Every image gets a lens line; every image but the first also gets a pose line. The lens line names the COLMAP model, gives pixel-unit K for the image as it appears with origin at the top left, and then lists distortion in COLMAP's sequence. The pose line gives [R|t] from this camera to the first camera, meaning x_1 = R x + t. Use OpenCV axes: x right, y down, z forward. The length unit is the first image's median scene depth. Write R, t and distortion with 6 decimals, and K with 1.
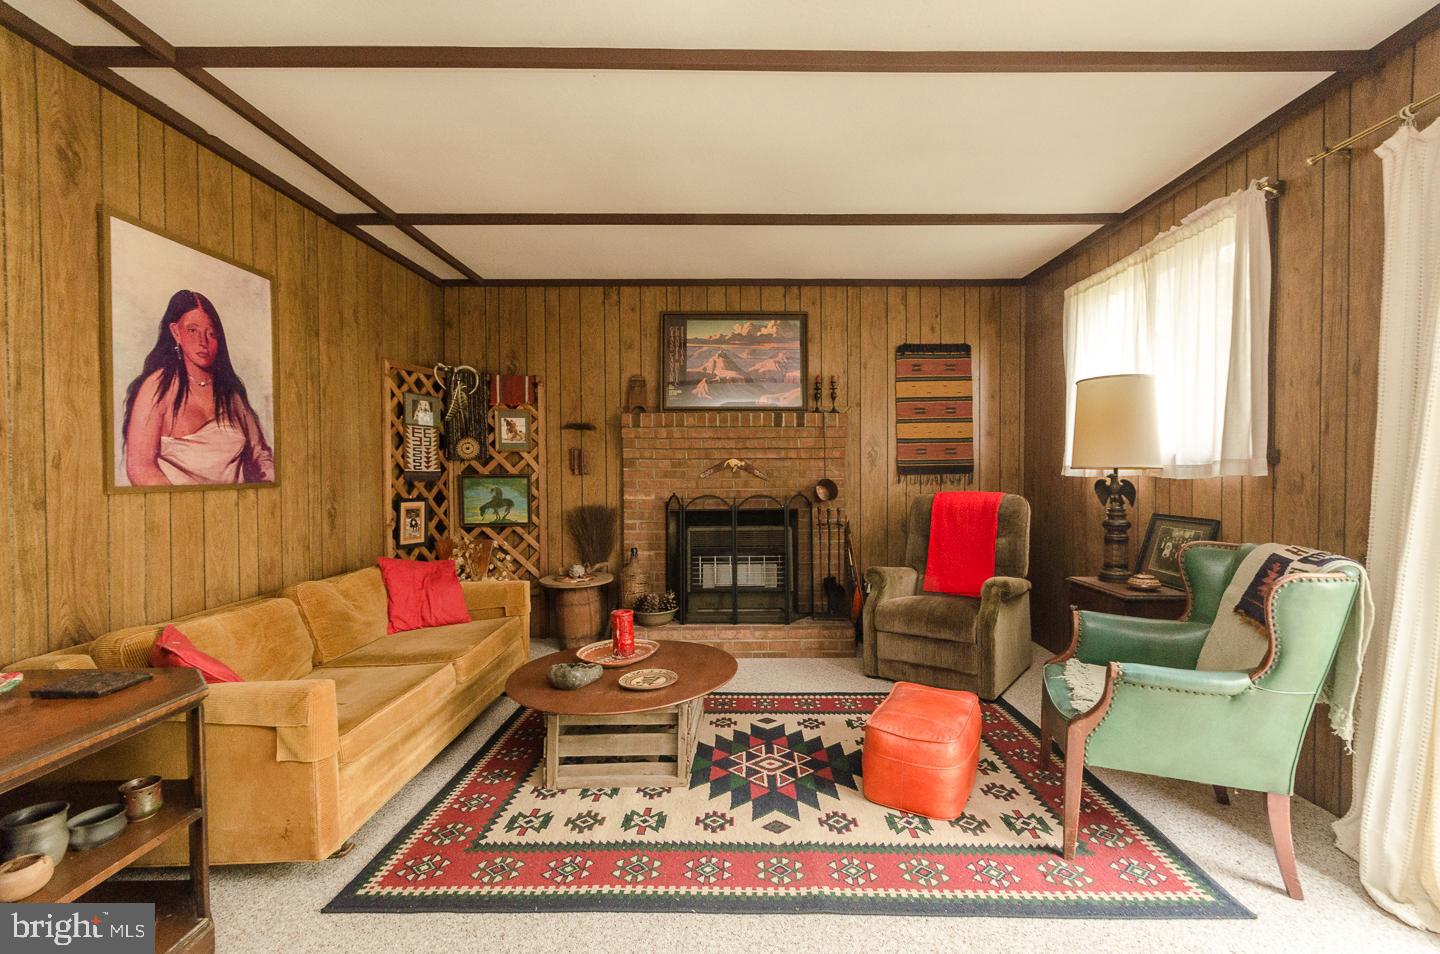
lens RADIAL K [[630.3, 0, 743.3], [0, 630.3, 486.2], [0, 0, 1]] dist [0.001425, 0.000104]
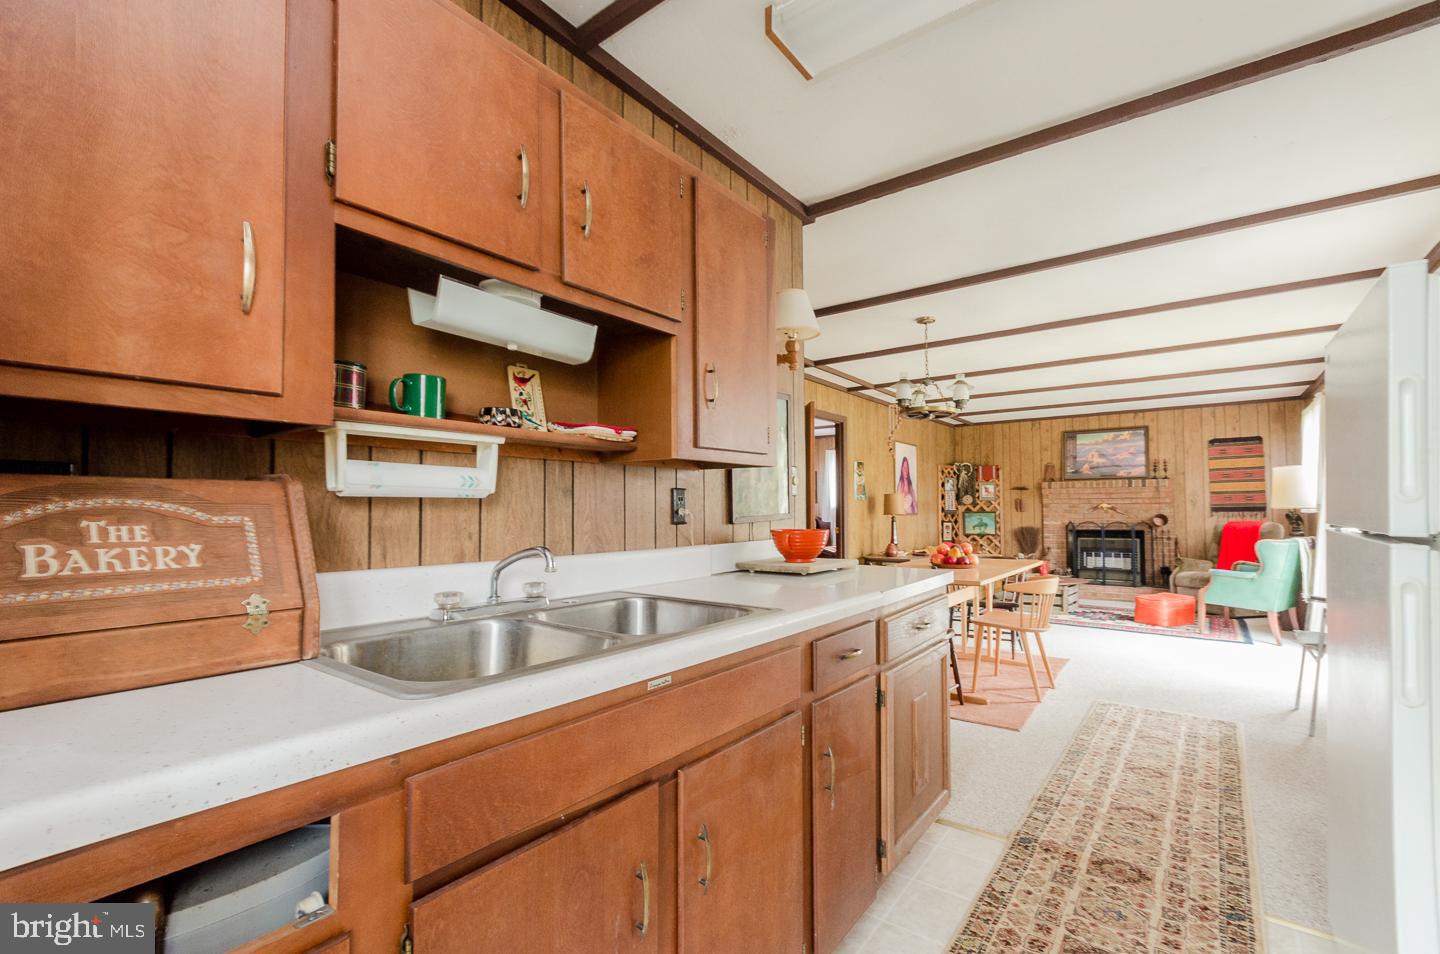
lens RADIAL K [[630.3, 0, 743.3], [0, 630.3, 486.2], [0, 0, 1]] dist [0.001425, 0.000104]
pose [[0.805867, -0.021946, -0.591689, 0.242254], [-0.016513, 0.998091, -0.059510, 0.037805], [0.591866, 0.057727, 0.803967, -1.248336]]
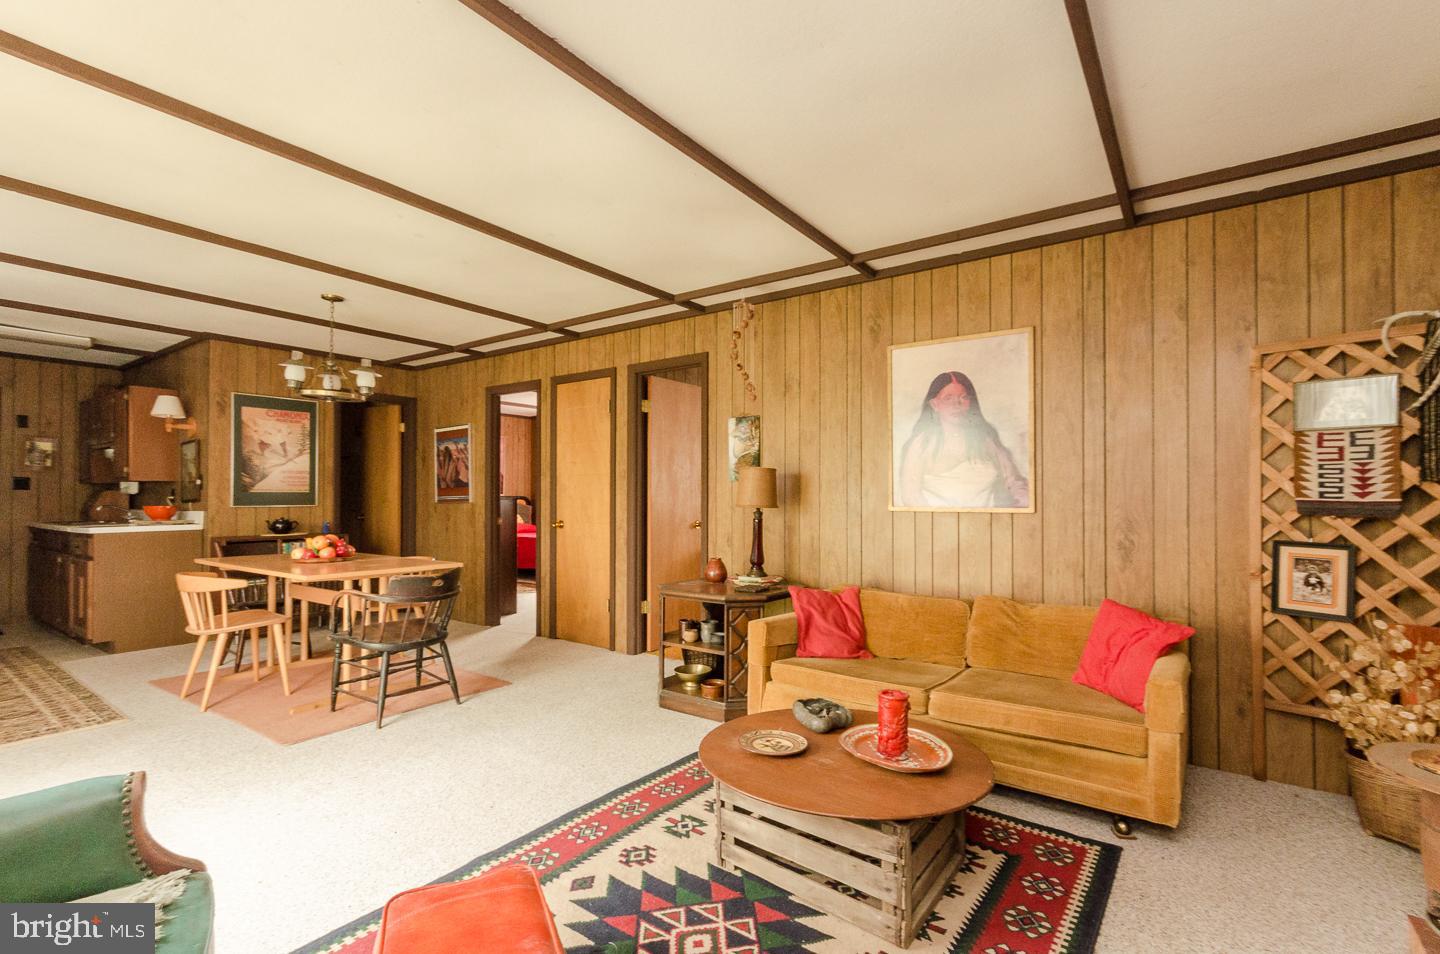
lens RADIAL K [[656.9, 0, 742.2], [0, 656.9, 487.7], [0, 0, 1]] dist [0.009927, 0.000343]
pose [[-0.581440, -0.009395, -0.813535, 0.336481], [-0.023350, 0.999714, 0.005143, -0.024118], [0.813254, 0.021987, -0.581493, 0.824556]]
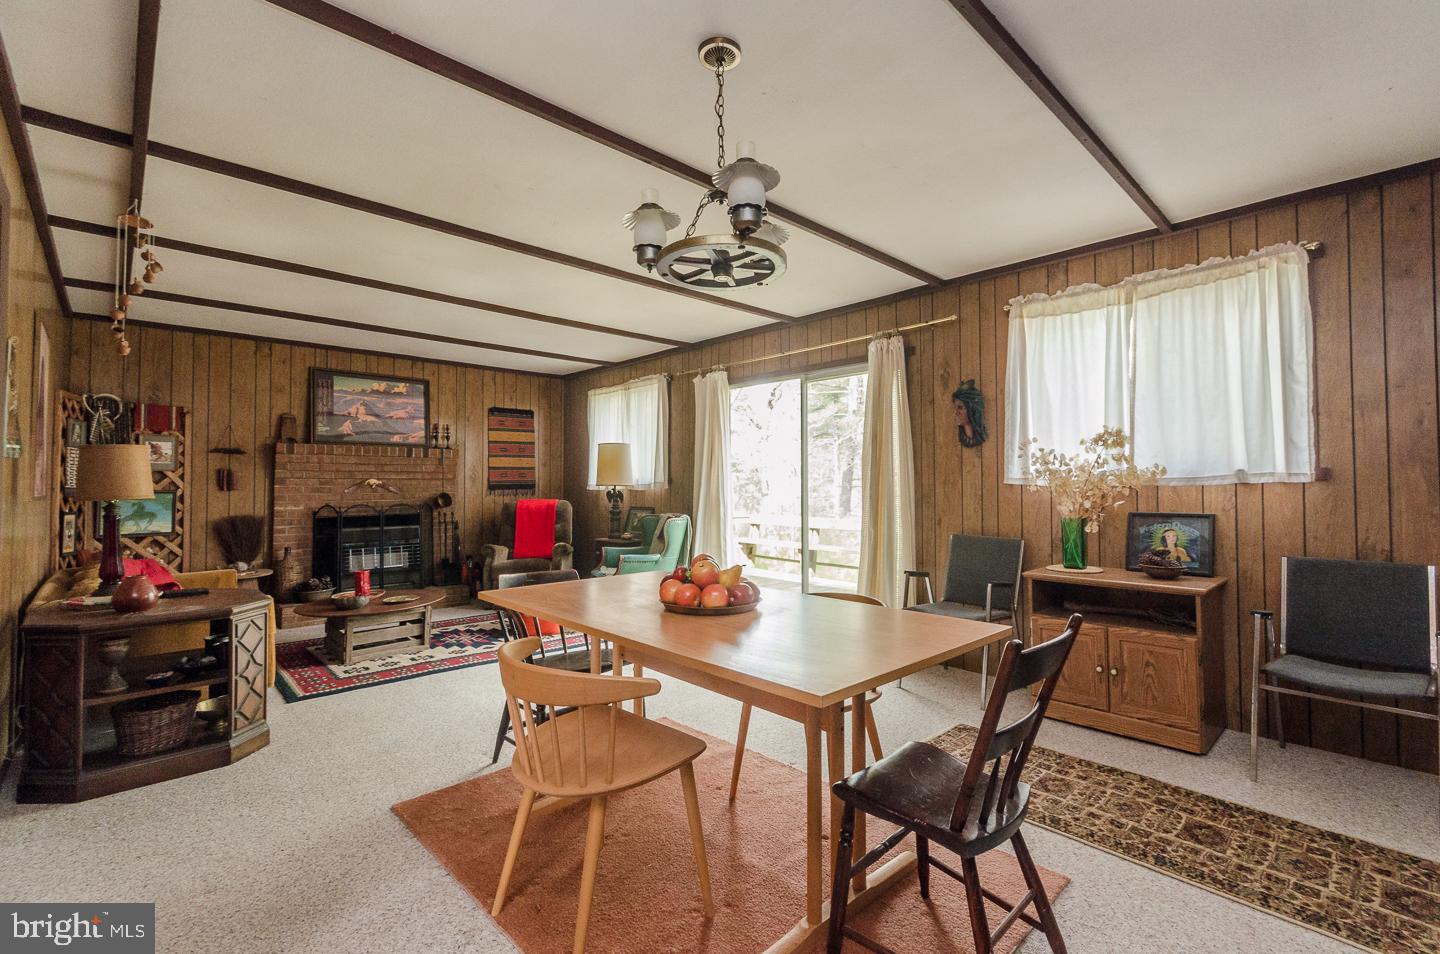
lens RADIAL K [[632.4, 0, 750.0], [0, 632.4, 472.0], [0, 0, 1]] dist [0.000721, -0.000150]
pose [[0.713474, 0.016411, 0.700489, -0.405464], [0.019798, 0.998854, -0.043567, 0.019383], [-0.700402, 0.044952, 0.712332, -0.588565]]
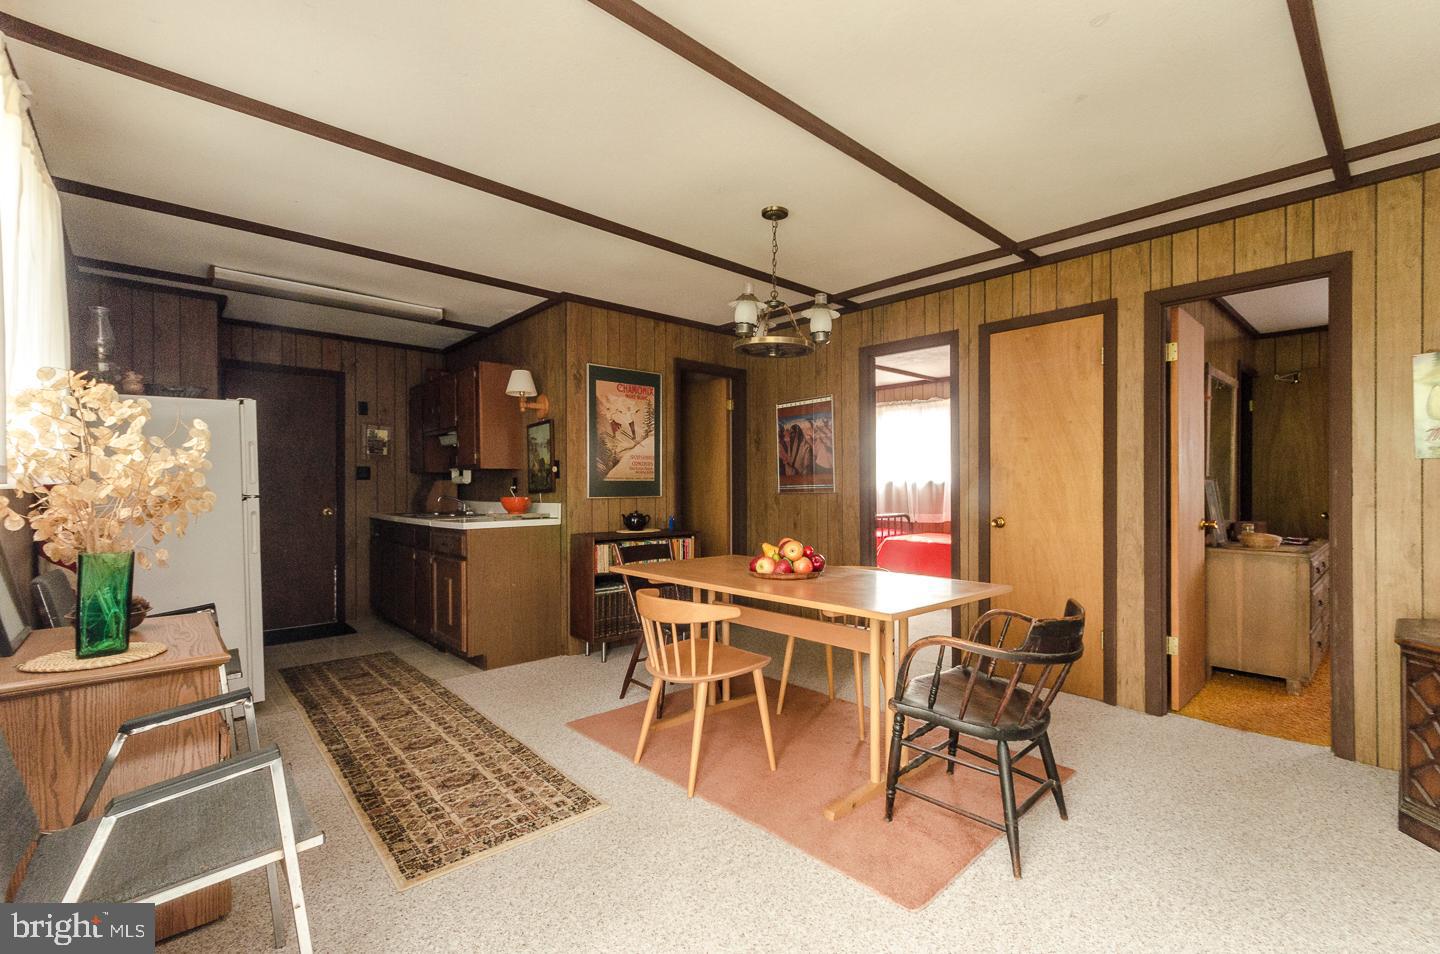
lens RADIAL K [[630.3, 0, 743.3], [0, 630.3, 486.2], [0, 0, 1]] dist [0.001425, 0.000104]
pose [[-0.733536, 0.003415, -0.679642, 0.387135], [-0.015977, 0.999624, 0.022268, -0.004511], [0.679463, 0.027193, -0.733206, 0.223151]]
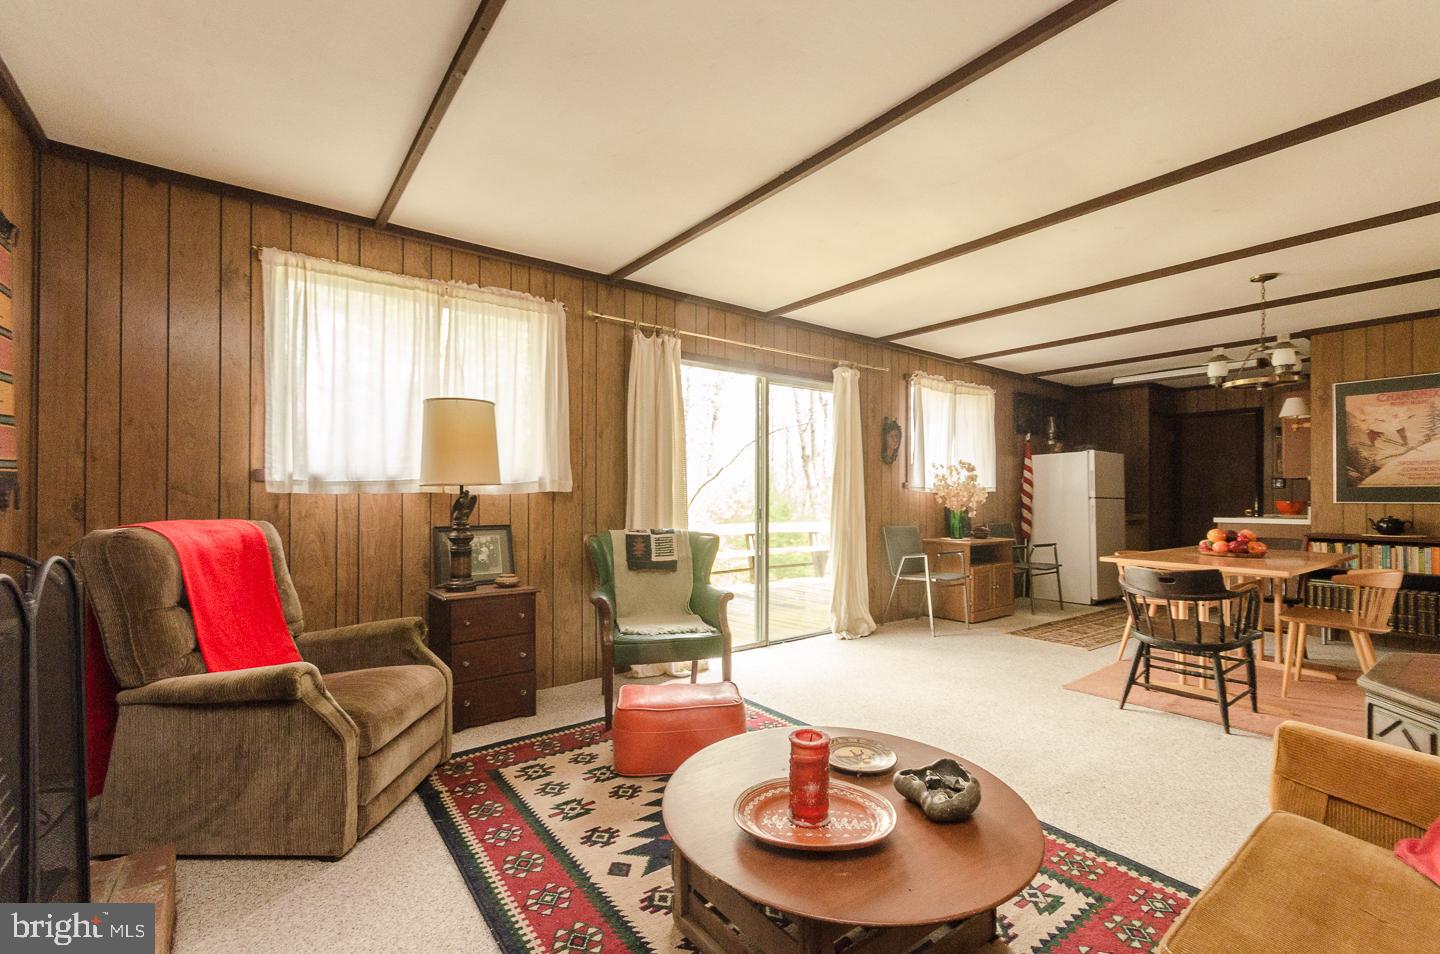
lens RADIAL K [[622.1, 0, 735.4], [0, 622.1, 492.9], [0, 0, 1]] dist [-0.000879, -0.000105]
pose [[-0.603161, 0.003587, 0.797611, -0.367040], [0.020733, 0.999723, 0.011182, -0.011939], [-0.797350, 0.023281, -0.603068, 0.866507]]
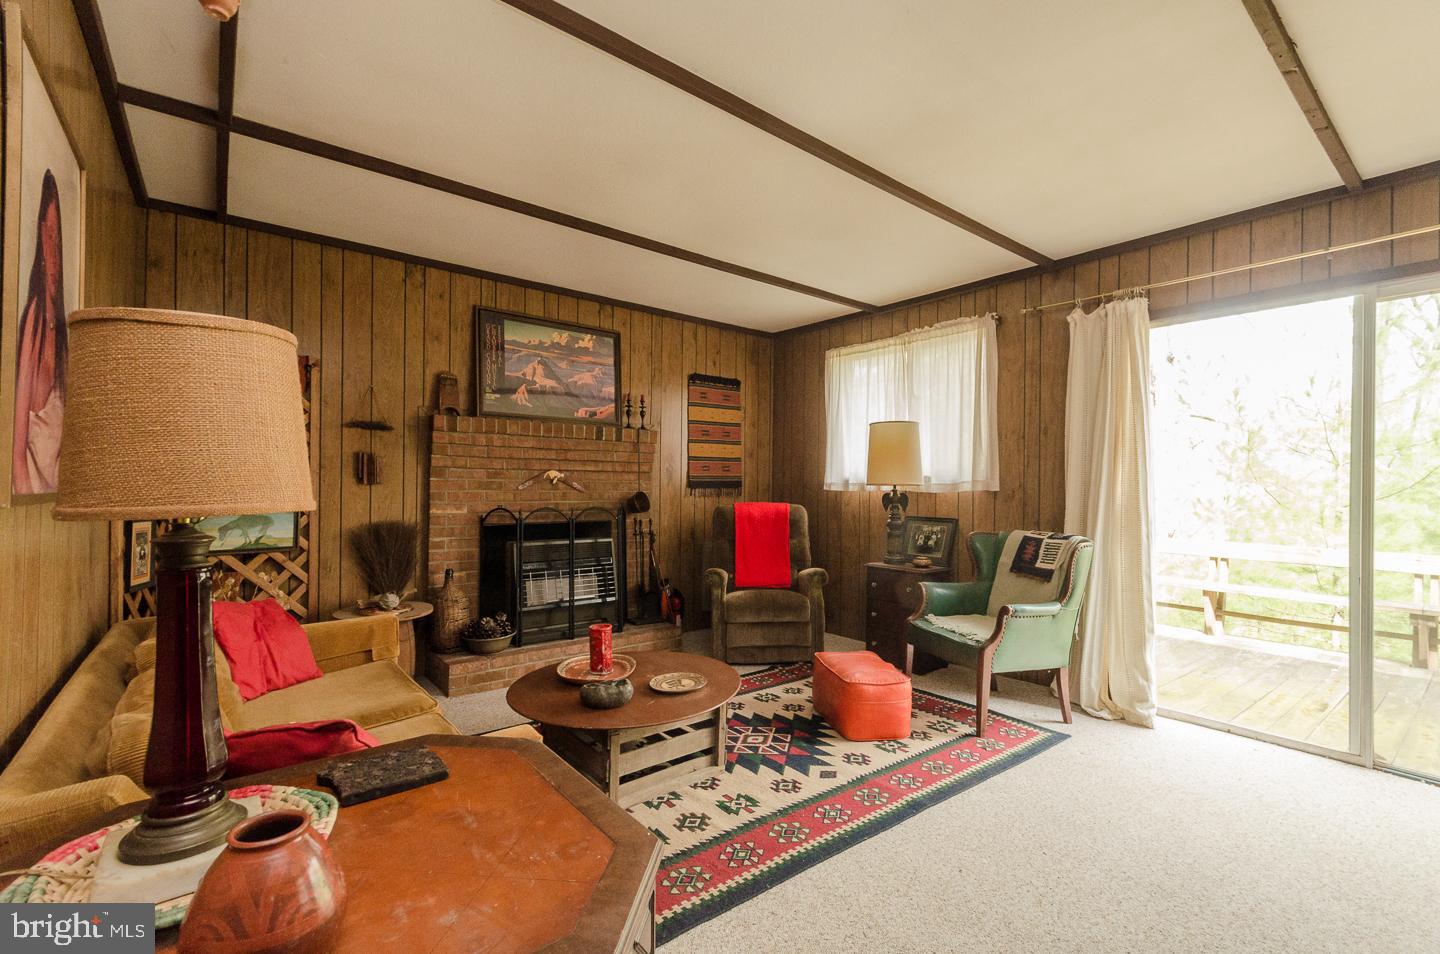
lens RADIAL K [[632.6, 0, 735.3], [0, 632.6, 484.1], [0, 0, 1]] dist [-0.002819, 0.012106]
pose [[0.781532, 0.013001, 0.623729, -0.408703], [0.002836, 0.999698, -0.024392, 0.002594], [-0.623858, 0.020832, 0.781260, 0.066222]]
